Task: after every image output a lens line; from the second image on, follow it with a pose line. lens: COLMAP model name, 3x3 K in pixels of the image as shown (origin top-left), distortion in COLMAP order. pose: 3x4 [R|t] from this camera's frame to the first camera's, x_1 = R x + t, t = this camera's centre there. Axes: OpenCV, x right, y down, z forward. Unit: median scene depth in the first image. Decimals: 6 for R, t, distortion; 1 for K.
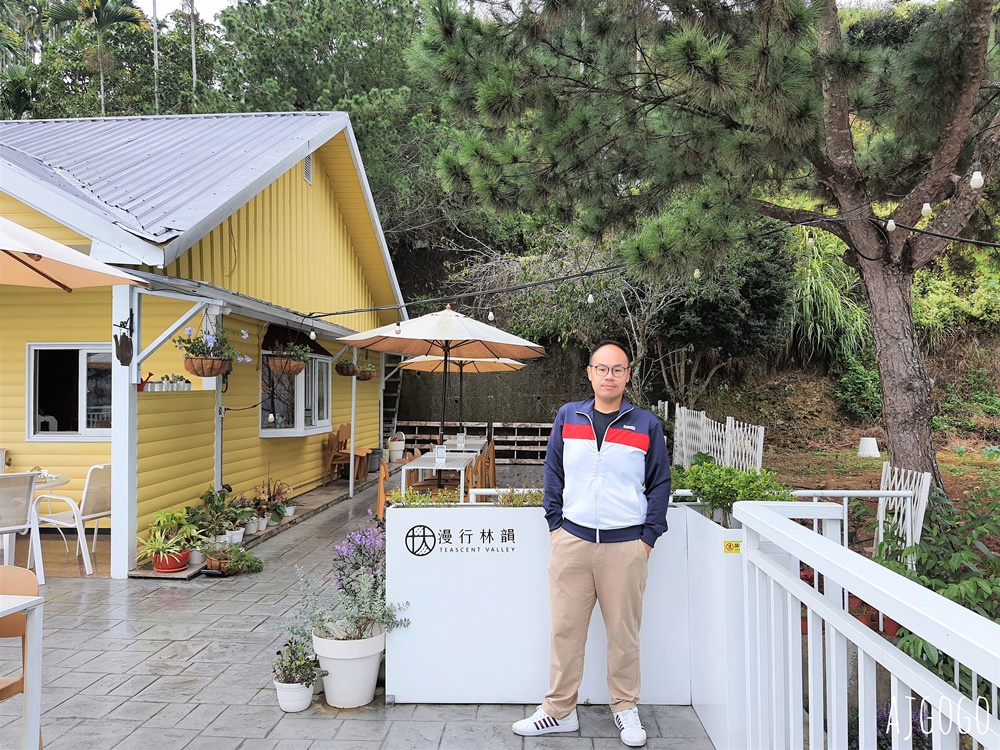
lens RADIAL K [[771.6, 0, 500.0], [0, 771.6, 375.0], [0, 0, 1]] dist [0.105519, -0.167039]
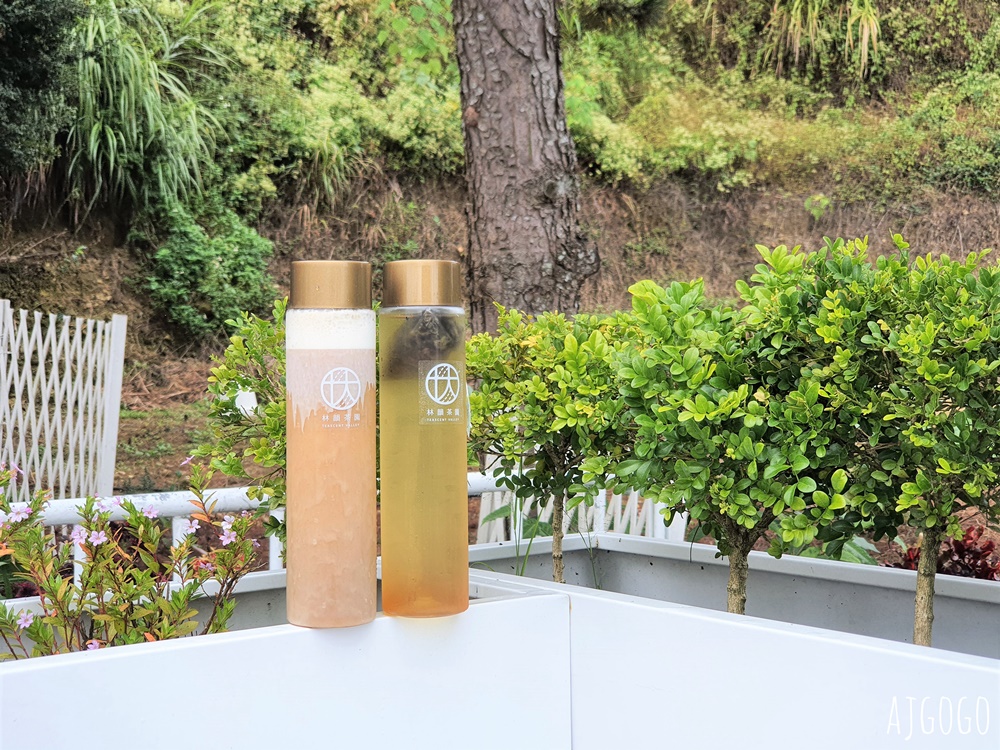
lens RADIAL K [[1519.9, 0, 500.0], [0, 1519.9, 375.0], [0, 0, 1]] dist [0.095150, -0.148937]
pose [[0.762174, -0.012411, 0.647253, 0.031646], [-0.024614, 0.998538, 0.048131, 0.067256], [-0.646904, -0.052616, 0.760754, 0.456129]]
